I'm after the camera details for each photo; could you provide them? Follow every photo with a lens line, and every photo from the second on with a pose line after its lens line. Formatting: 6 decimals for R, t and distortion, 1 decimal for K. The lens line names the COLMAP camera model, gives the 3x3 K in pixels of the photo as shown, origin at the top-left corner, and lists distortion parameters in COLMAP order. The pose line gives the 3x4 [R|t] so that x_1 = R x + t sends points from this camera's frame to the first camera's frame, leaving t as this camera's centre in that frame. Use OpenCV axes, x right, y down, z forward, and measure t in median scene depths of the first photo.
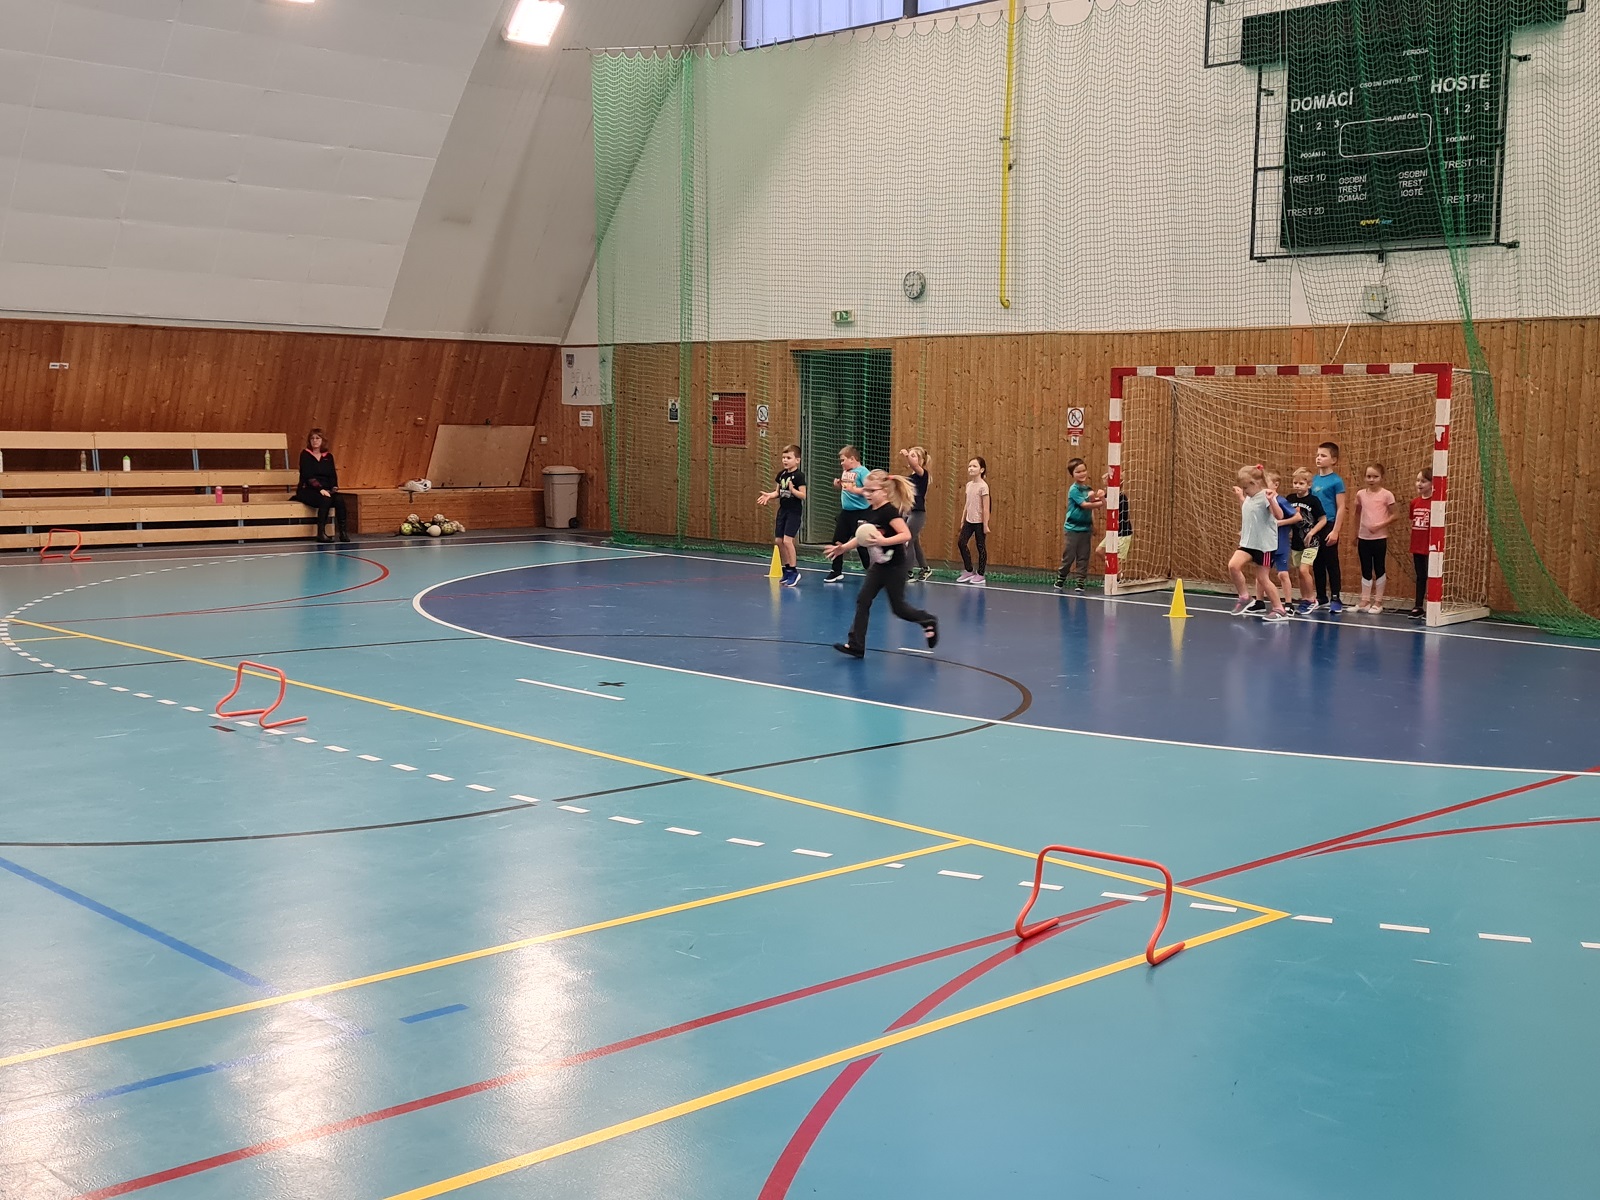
lens RADIAL K [[1843.8, 0, 827.4], [0, 1843.8, 603.0], [0, 0, 1]] dist [0.071846, -0.031097]
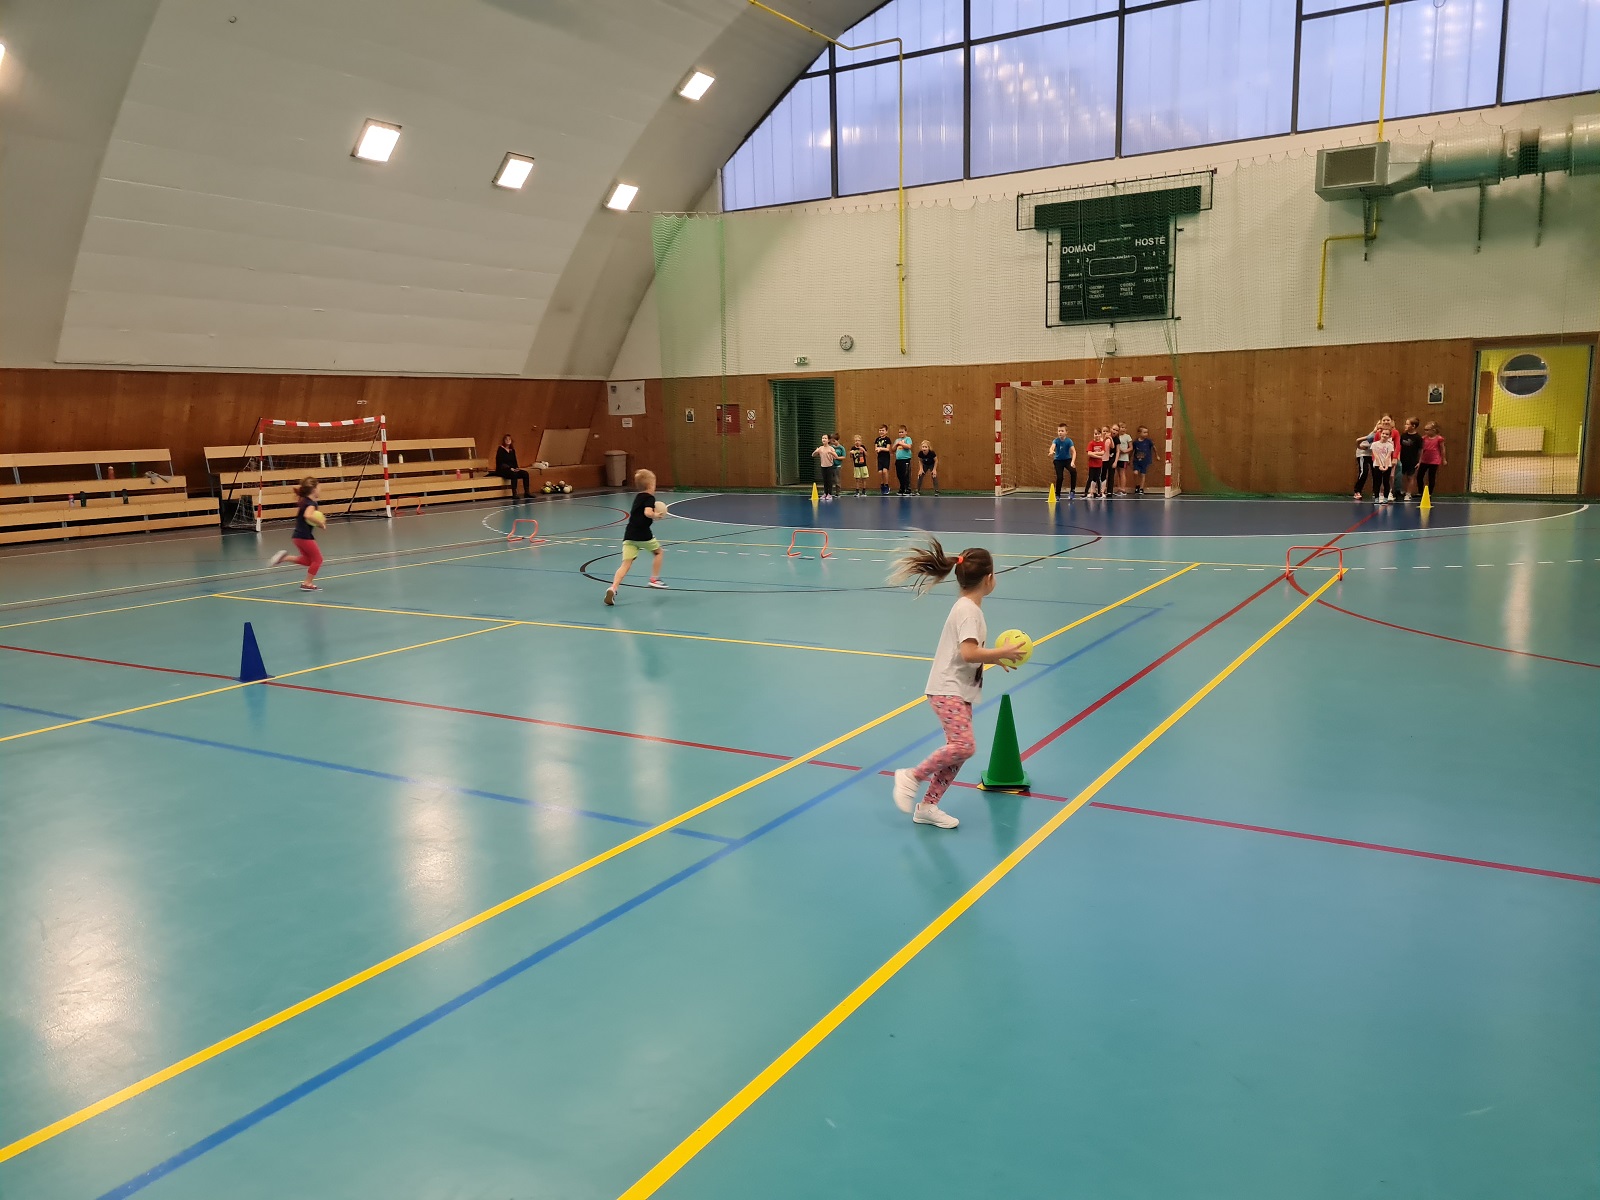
lens RADIAL K [[1221.7, 0, 817.9], [0, 1221.7, 593.9], [0, 0, 1]] dist [0.089193, -0.078440]
pose [[0.961830, -0.077991, 0.262299, -0.322668], [0.066894, 0.996456, 0.050989, 0.016722], [-0.265346, -0.031497, 0.963639, -0.198344]]
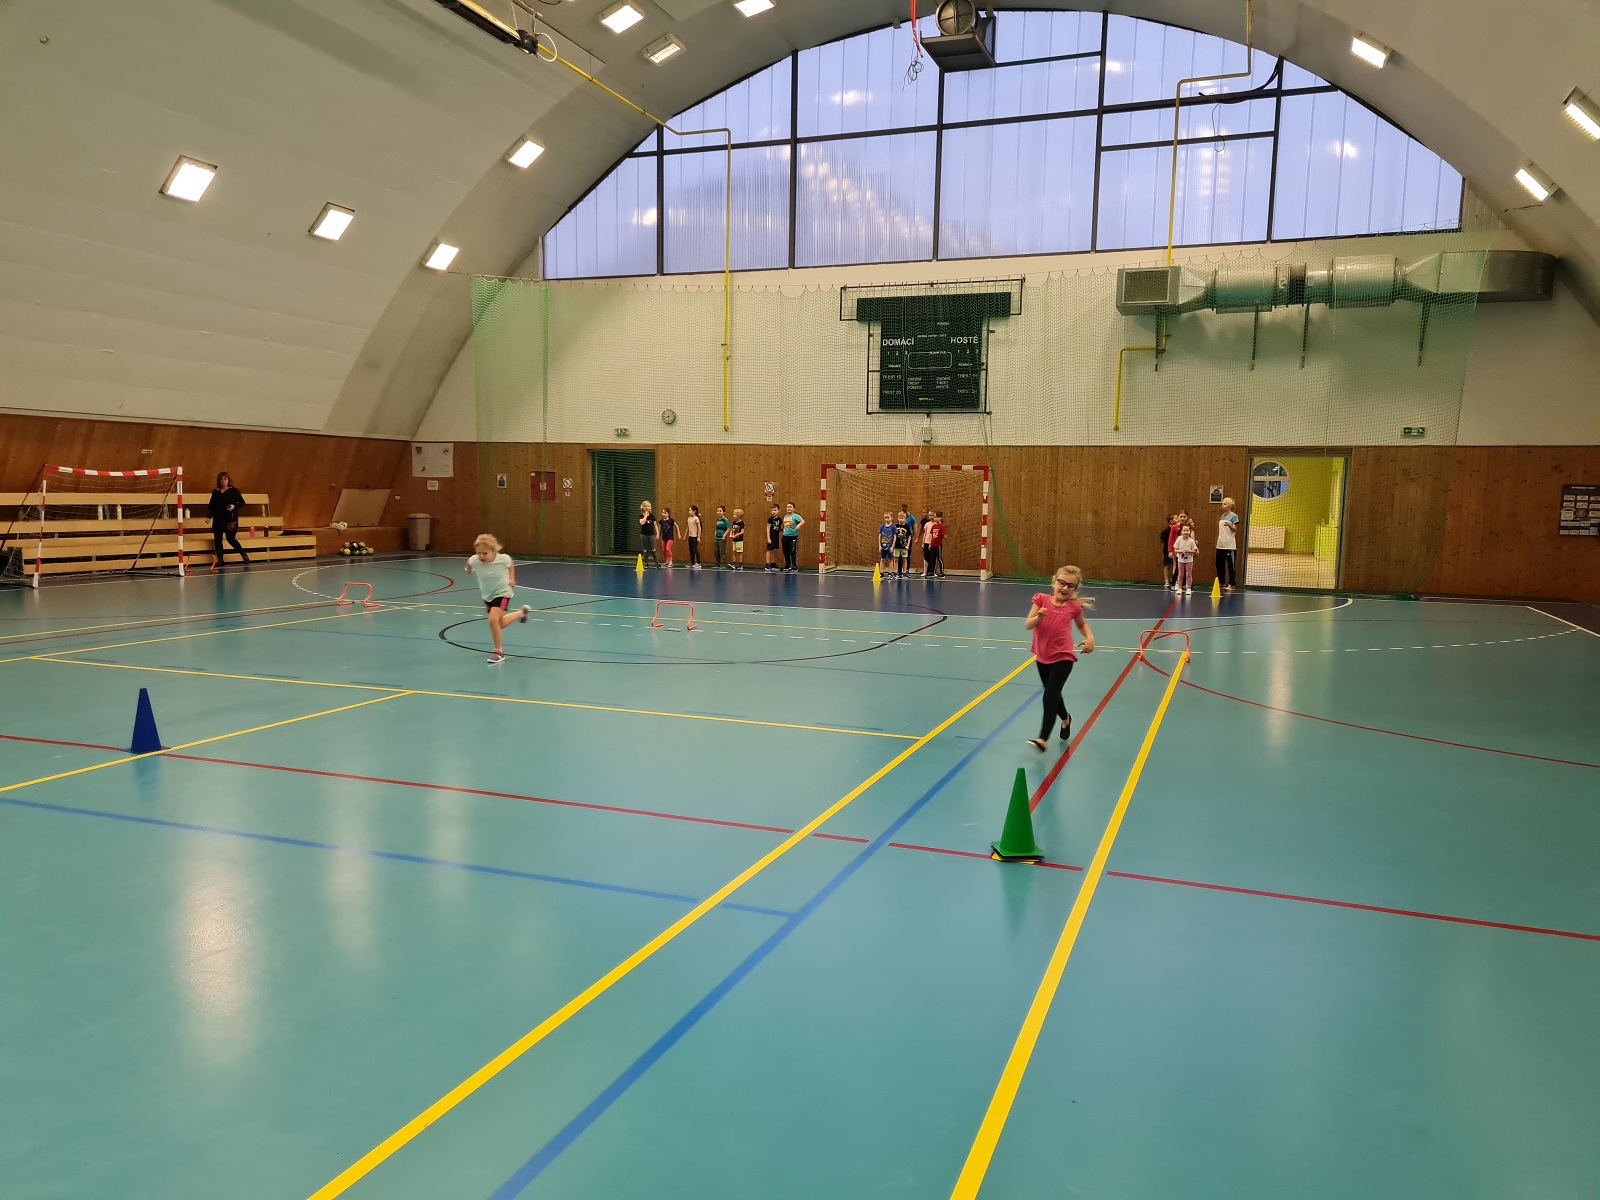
lens RADIAL K [[1218.2, 0, 800.0], [0, 1218.2, 600.0], [0, 0, 1]] dist [0.097194, -0.088972]
pose [[0.898573, -0.038332, 0.437148, -0.381439], [0.039564, 0.999197, 0.006290, 0.013013], [-0.437038, 0.011643, 0.899368, -0.180875]]
